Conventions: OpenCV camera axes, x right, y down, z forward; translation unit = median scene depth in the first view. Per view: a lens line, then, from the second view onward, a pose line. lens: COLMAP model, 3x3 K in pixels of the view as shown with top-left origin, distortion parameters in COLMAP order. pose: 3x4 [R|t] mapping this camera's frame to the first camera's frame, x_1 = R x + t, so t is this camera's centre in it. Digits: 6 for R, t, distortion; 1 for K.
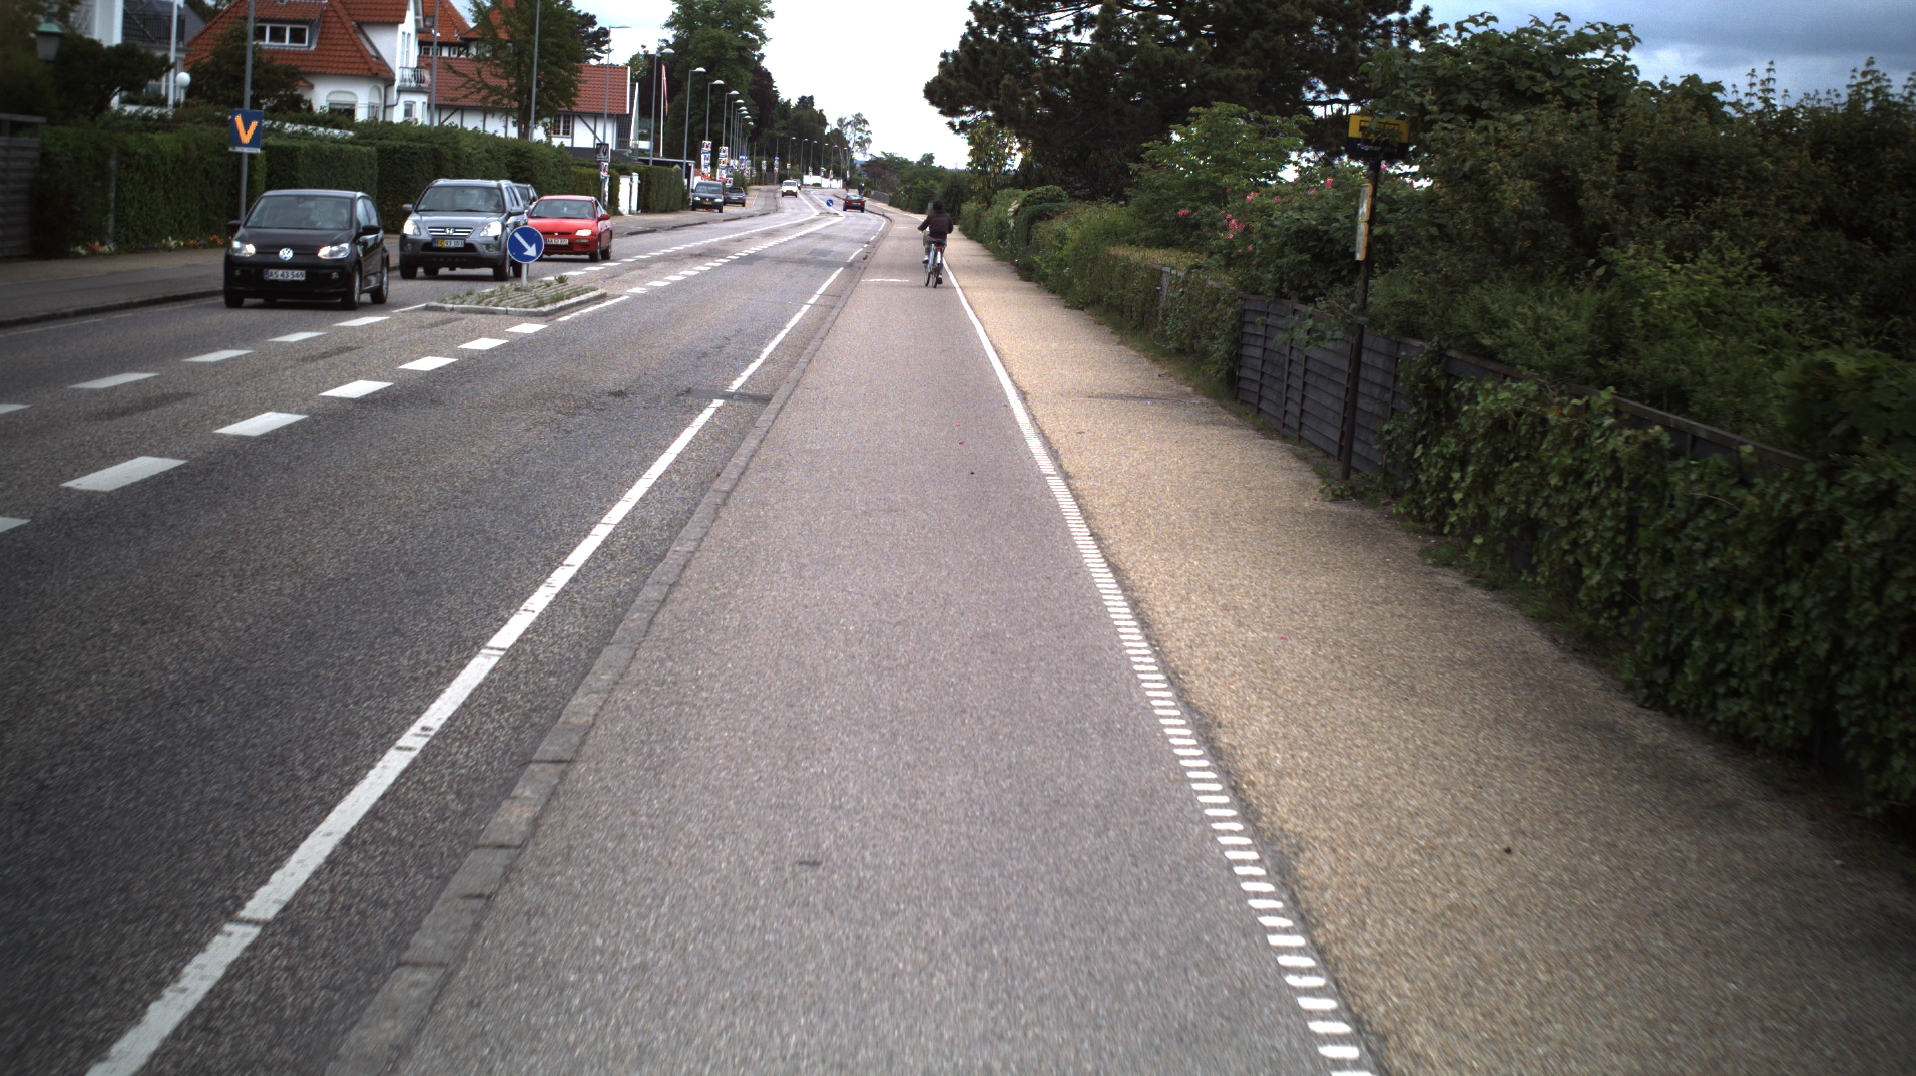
lens RADIAL K [[3187.4, 0, 958.0], [0, 3187.4, 538.0], [0, 0, 1]] dist [-0.306475, 0.562900]
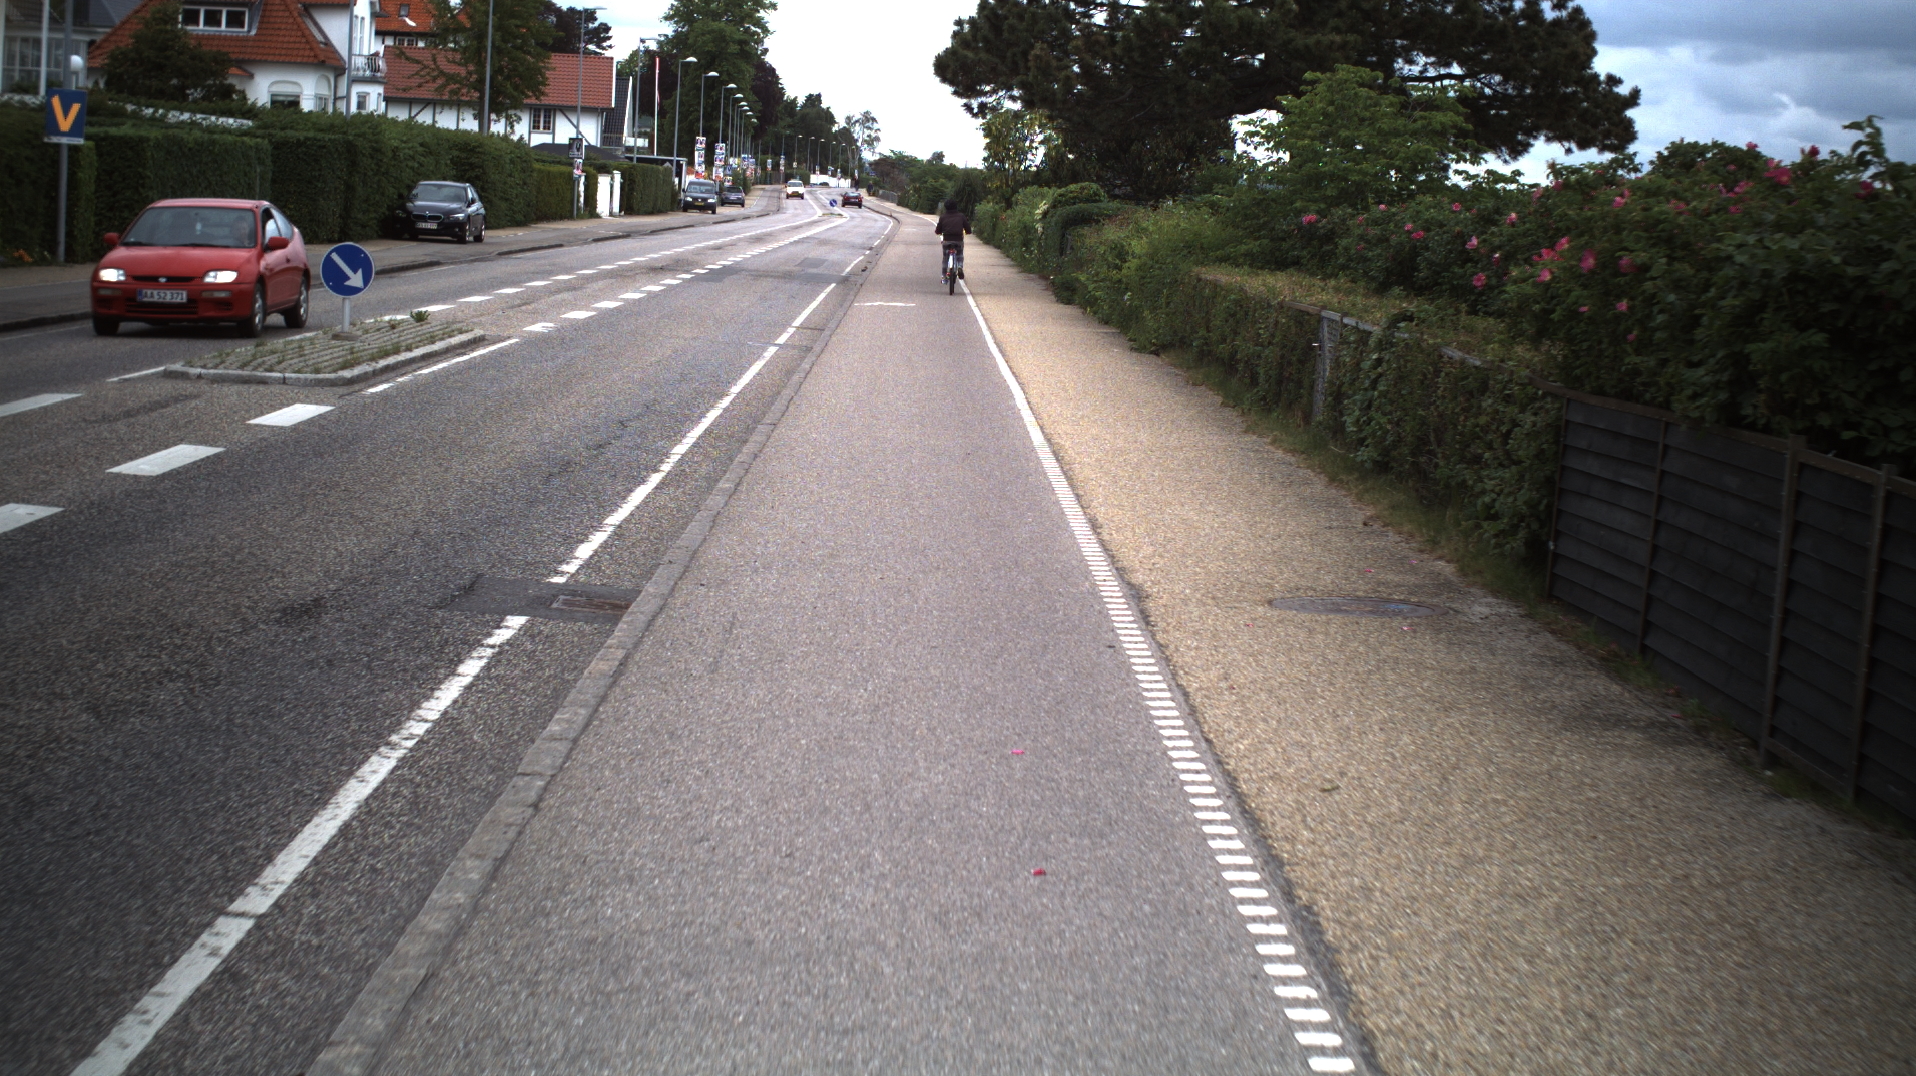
lens RADIAL K [[3187.4, 0, 958.0], [0, 3187.4, 538.0], [0, 0, 1]] dist [-0.306475, 0.562900]
pose [[0.999990, -0.002803, -0.003422, -0.001245], [0.002804, 0.999996, 0.000238, -0.011972], [0.003422, -0.000248, 0.999994, 0.110777]]
